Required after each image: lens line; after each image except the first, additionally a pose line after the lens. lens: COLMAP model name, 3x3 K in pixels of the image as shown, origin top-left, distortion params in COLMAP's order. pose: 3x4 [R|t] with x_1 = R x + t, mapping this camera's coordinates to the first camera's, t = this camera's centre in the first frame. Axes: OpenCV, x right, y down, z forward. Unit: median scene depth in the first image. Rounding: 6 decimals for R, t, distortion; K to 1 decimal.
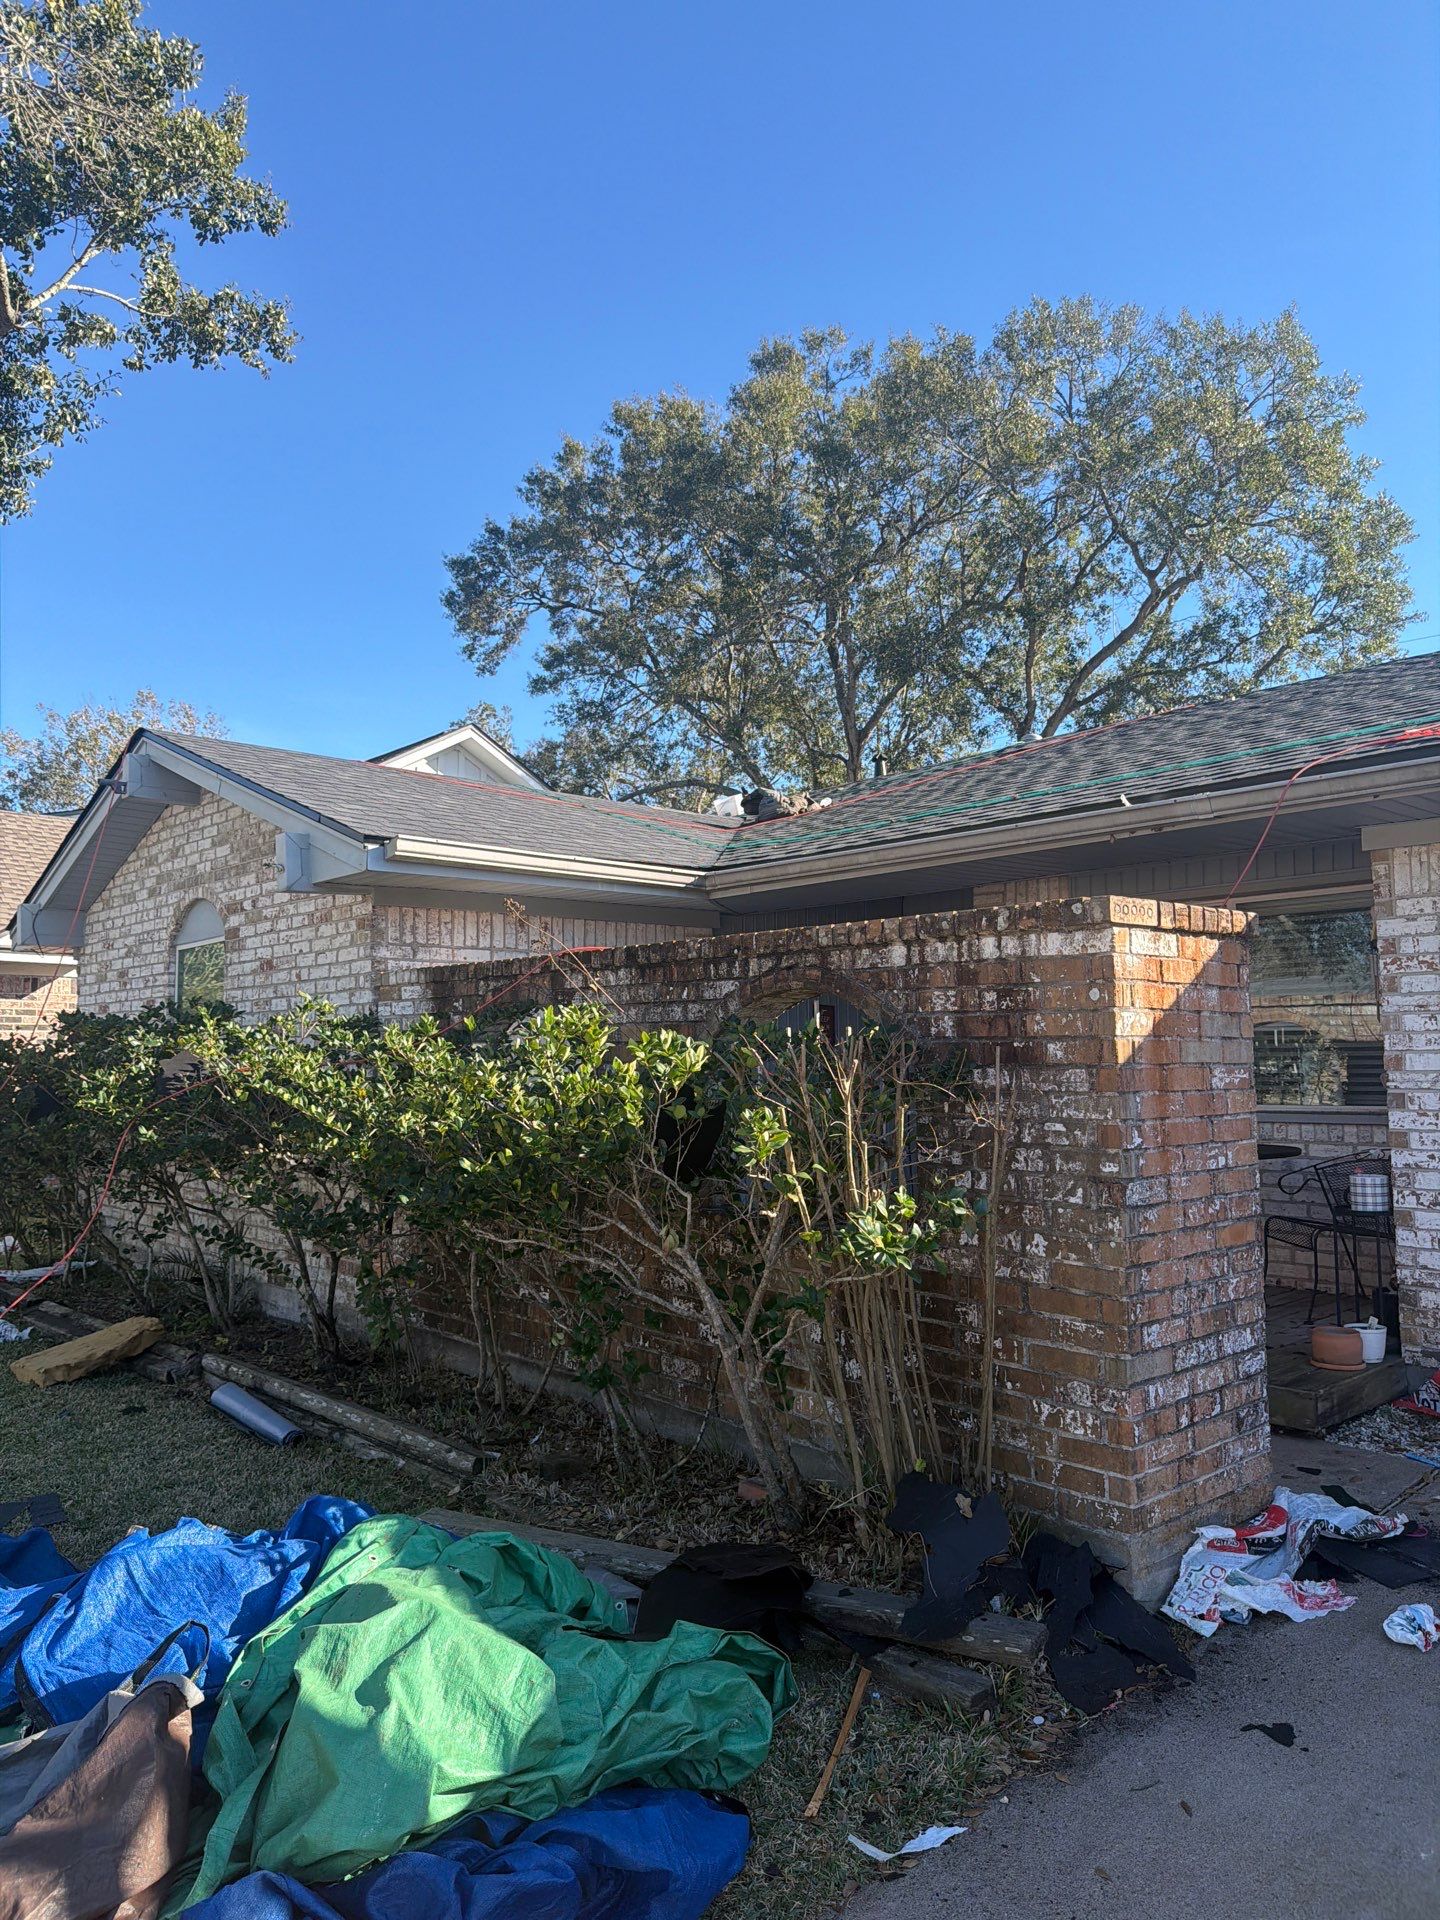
lens RADIAL K [[1269.9, 0, 725.0], [0, 1269.9, 908.8], [0, 0, 1]] dist [0.163239, -0.293211]
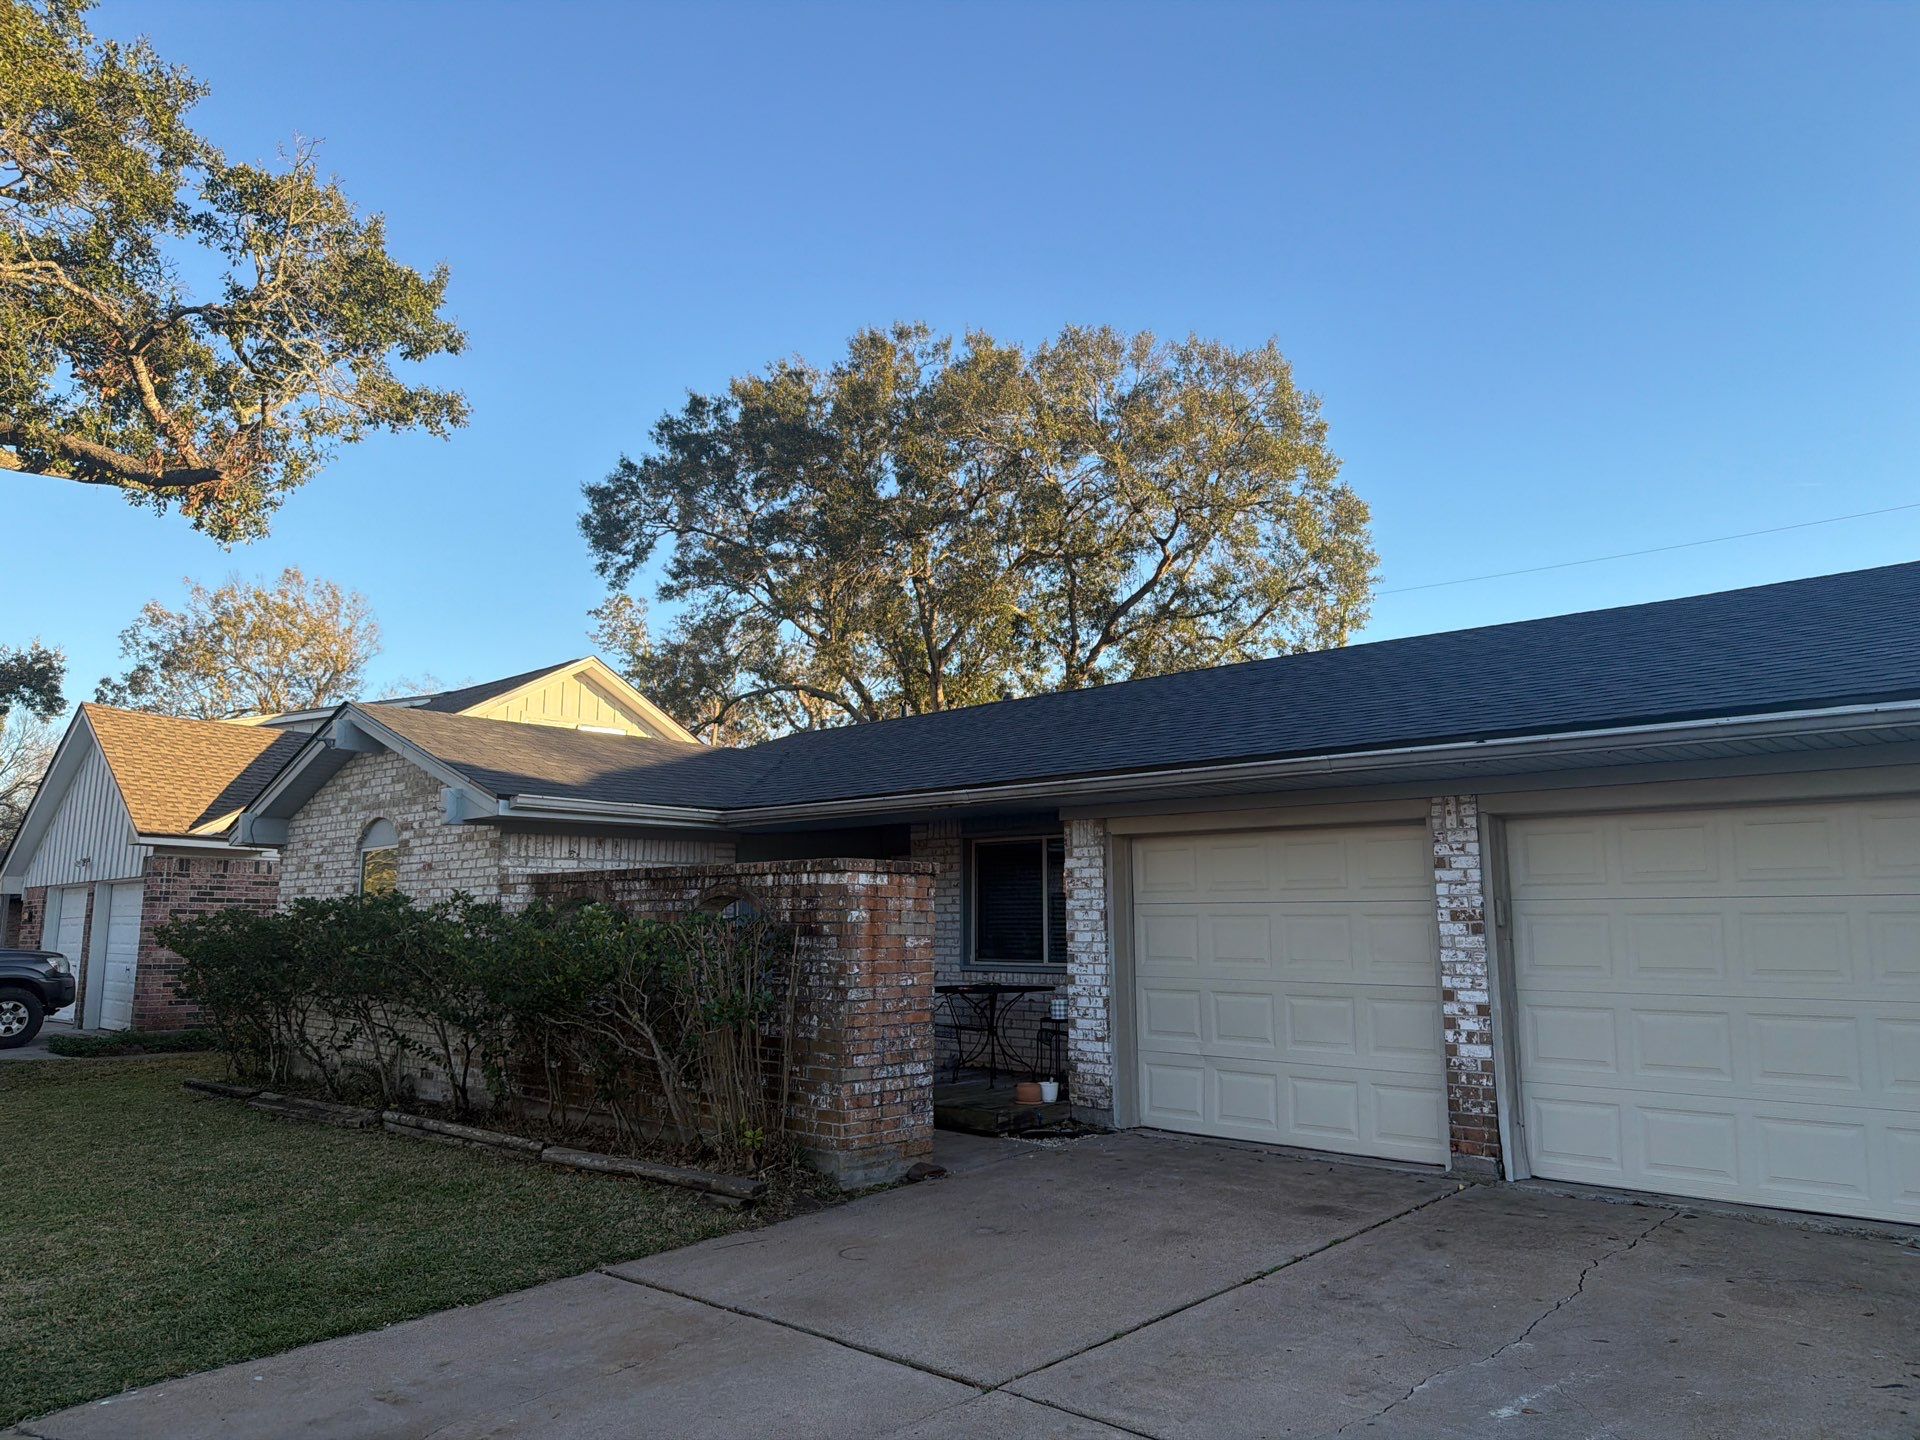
lens RADIAL K [[1269.9, 0, 960.0], [0, 1269.9, 720.0], [0, 0, 1]] dist [0.163239, -0.293211]
pose [[0.997225, 0.026669, 0.069505, 0.152555], [-0.023255, 0.998505, -0.049470, -0.065133], [-0.070720, 0.047717, 0.996354, -0.549376]]
